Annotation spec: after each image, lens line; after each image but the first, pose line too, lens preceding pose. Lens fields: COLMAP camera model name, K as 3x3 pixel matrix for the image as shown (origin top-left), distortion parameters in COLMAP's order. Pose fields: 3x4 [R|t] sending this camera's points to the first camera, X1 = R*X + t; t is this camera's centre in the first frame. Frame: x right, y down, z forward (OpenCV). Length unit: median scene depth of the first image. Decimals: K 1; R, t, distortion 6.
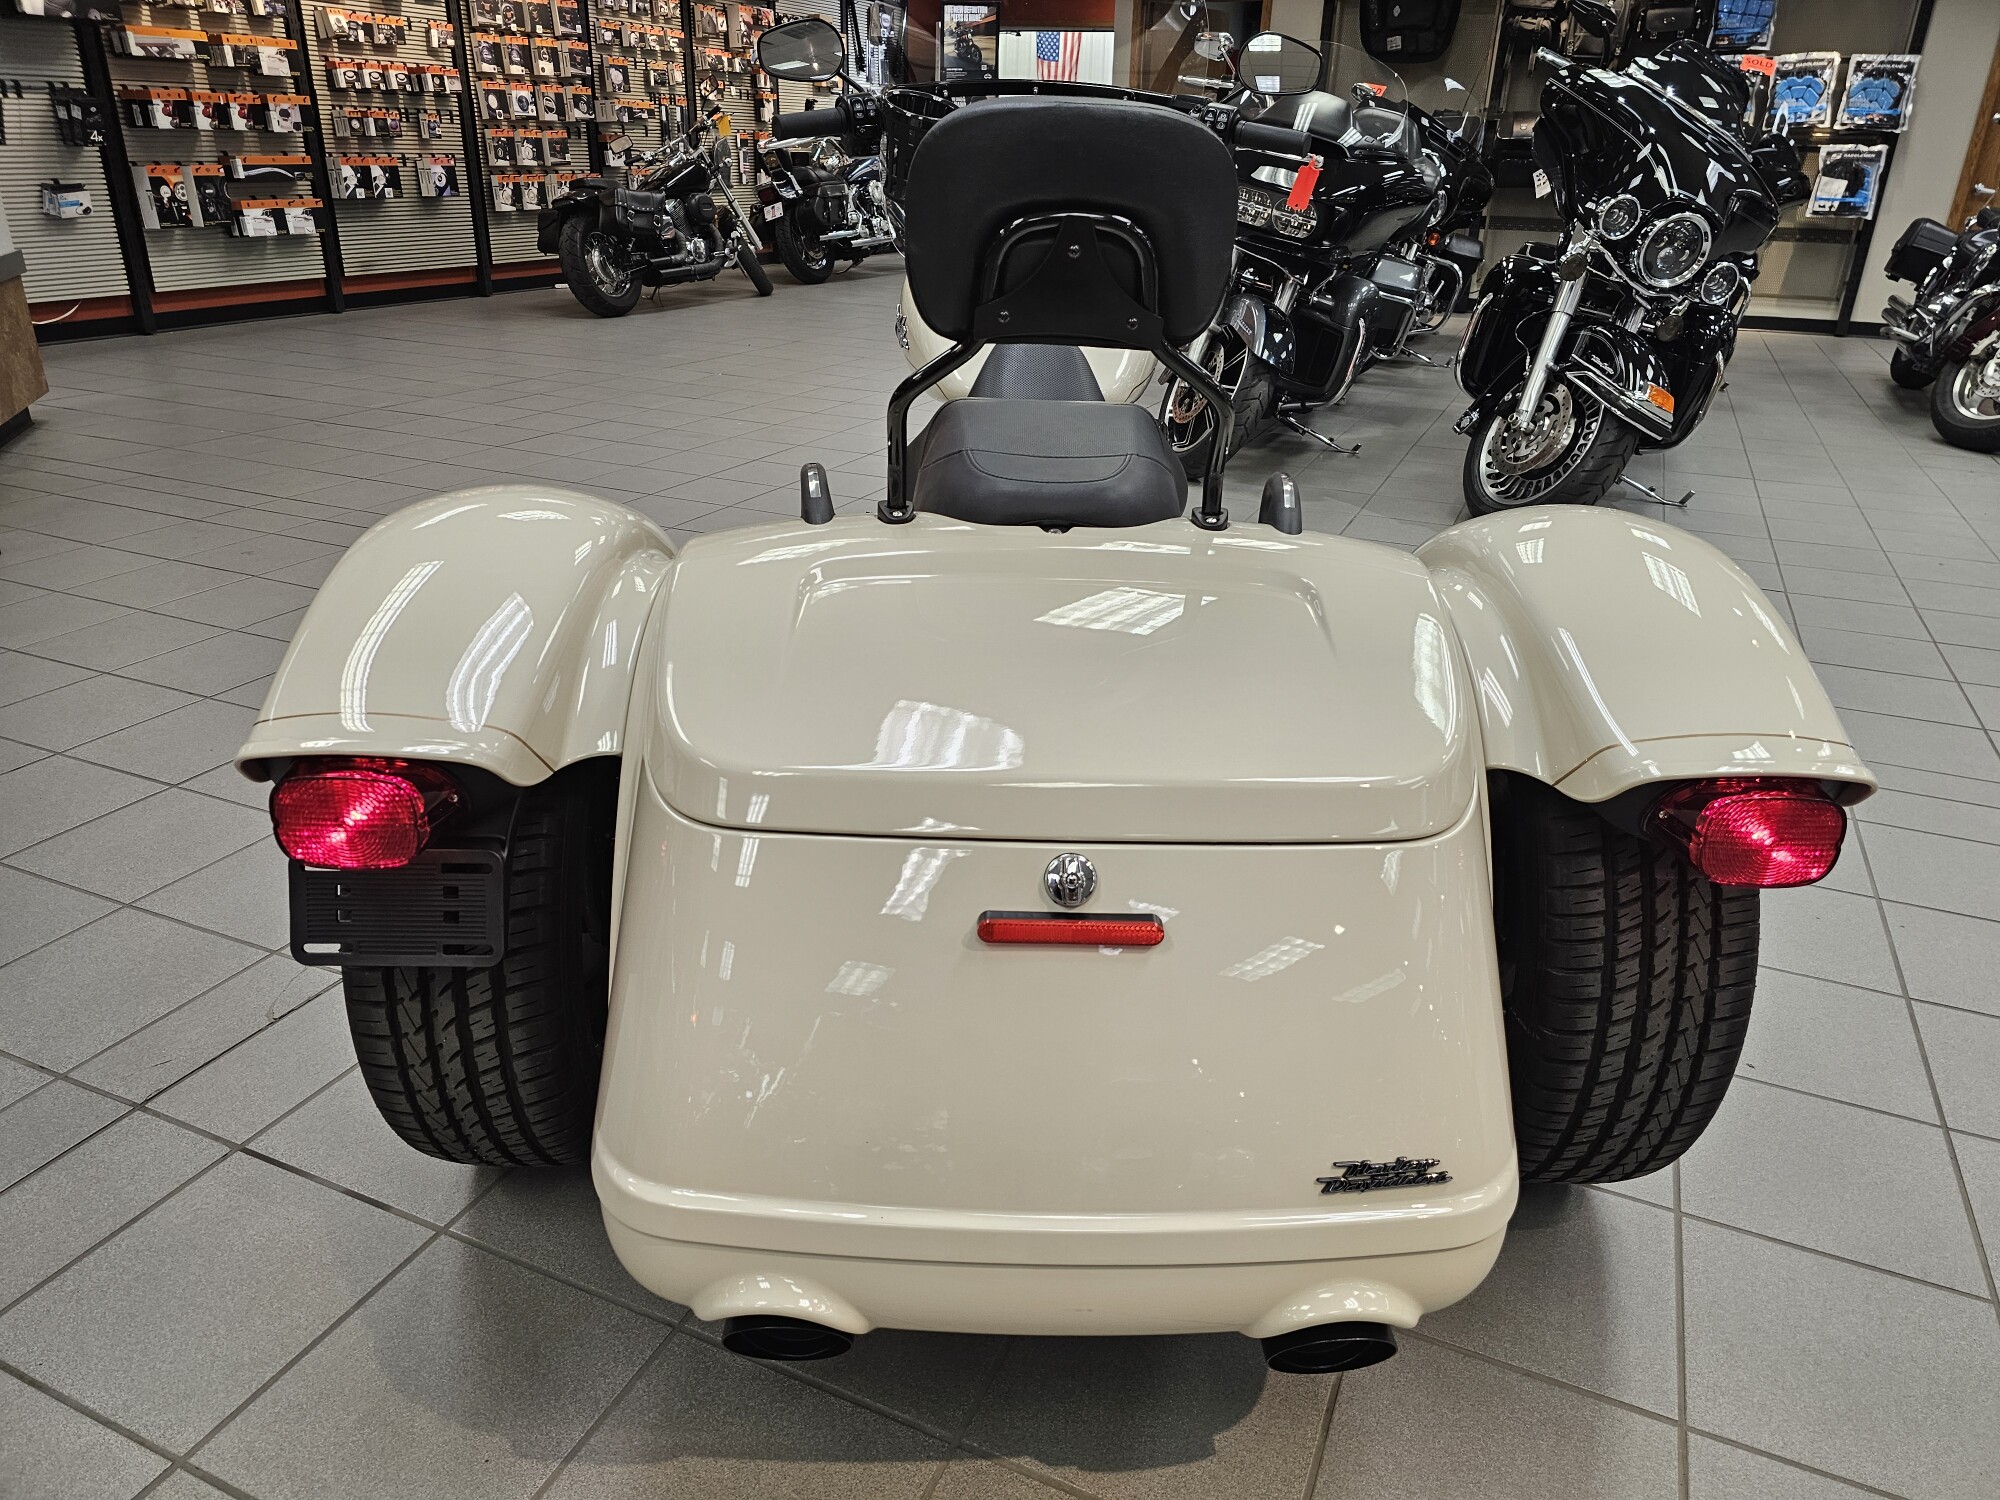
lens RADIAL K [[1325.8, 0, 1016.1], [0, 1325.8, 744.9], [0, 0, 1]] dist [0.038769, -0.033759]
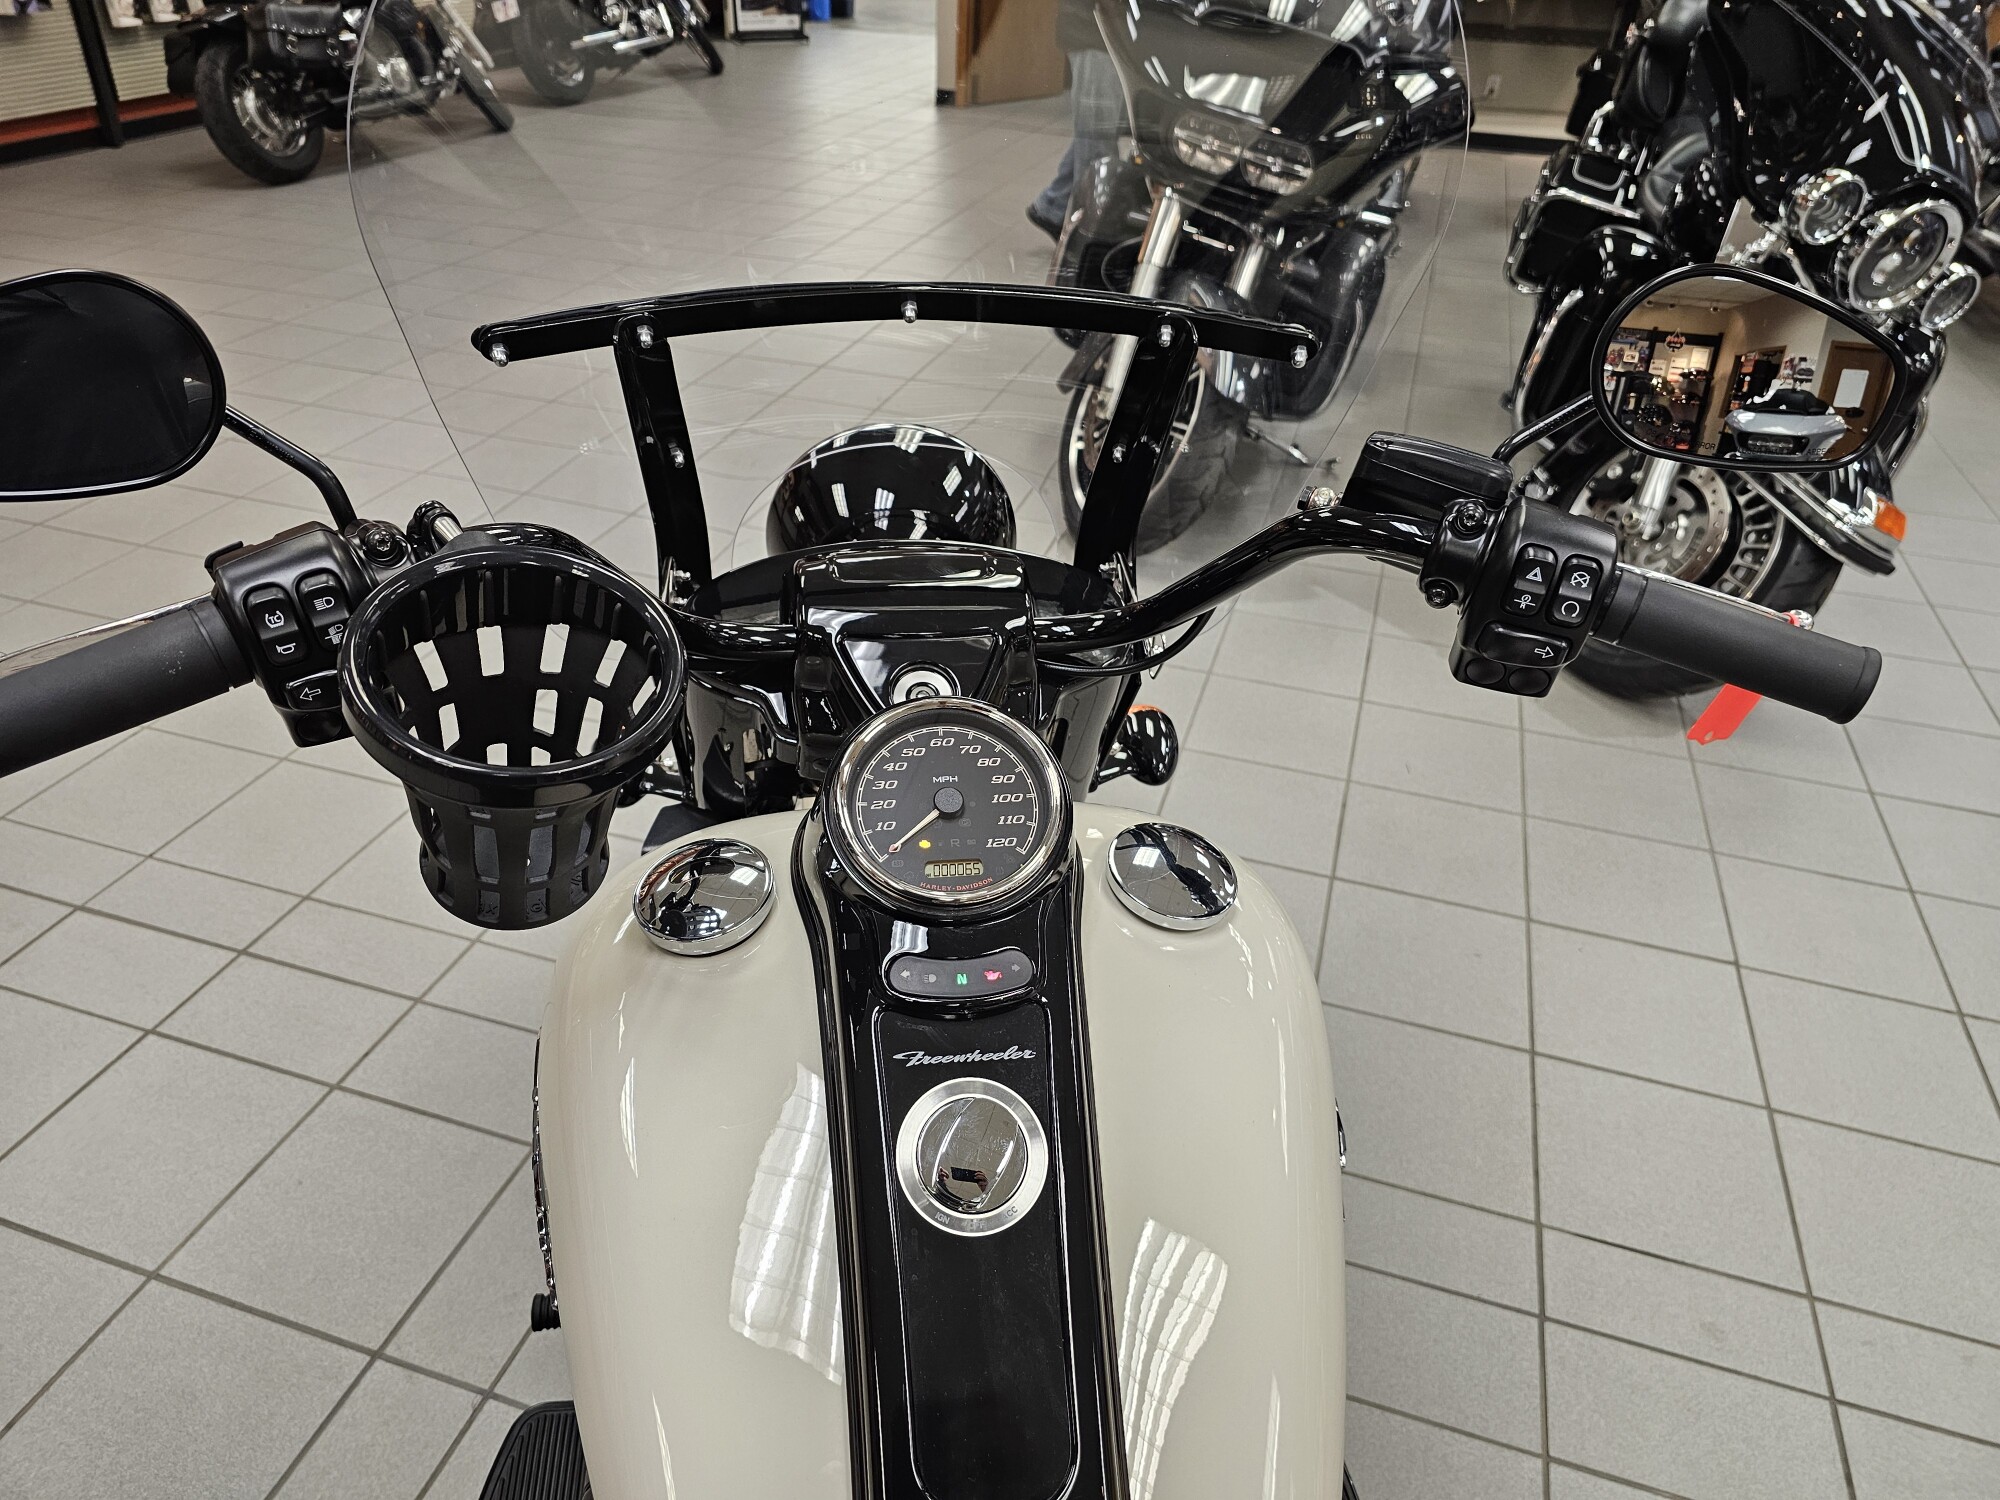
lens RADIAL K [[1357.0, 0, 973.4], [0, 1357.0, 745.5], [0, 0, 1]] dist [0.036698, -0.039907]
pose [[0.995361, -0.047797, 0.083501, -0.002738], [0.034401, 0.987304, 0.155075, -0.257514], [-0.089853, -0.151483, 0.984368, 0.376270]]
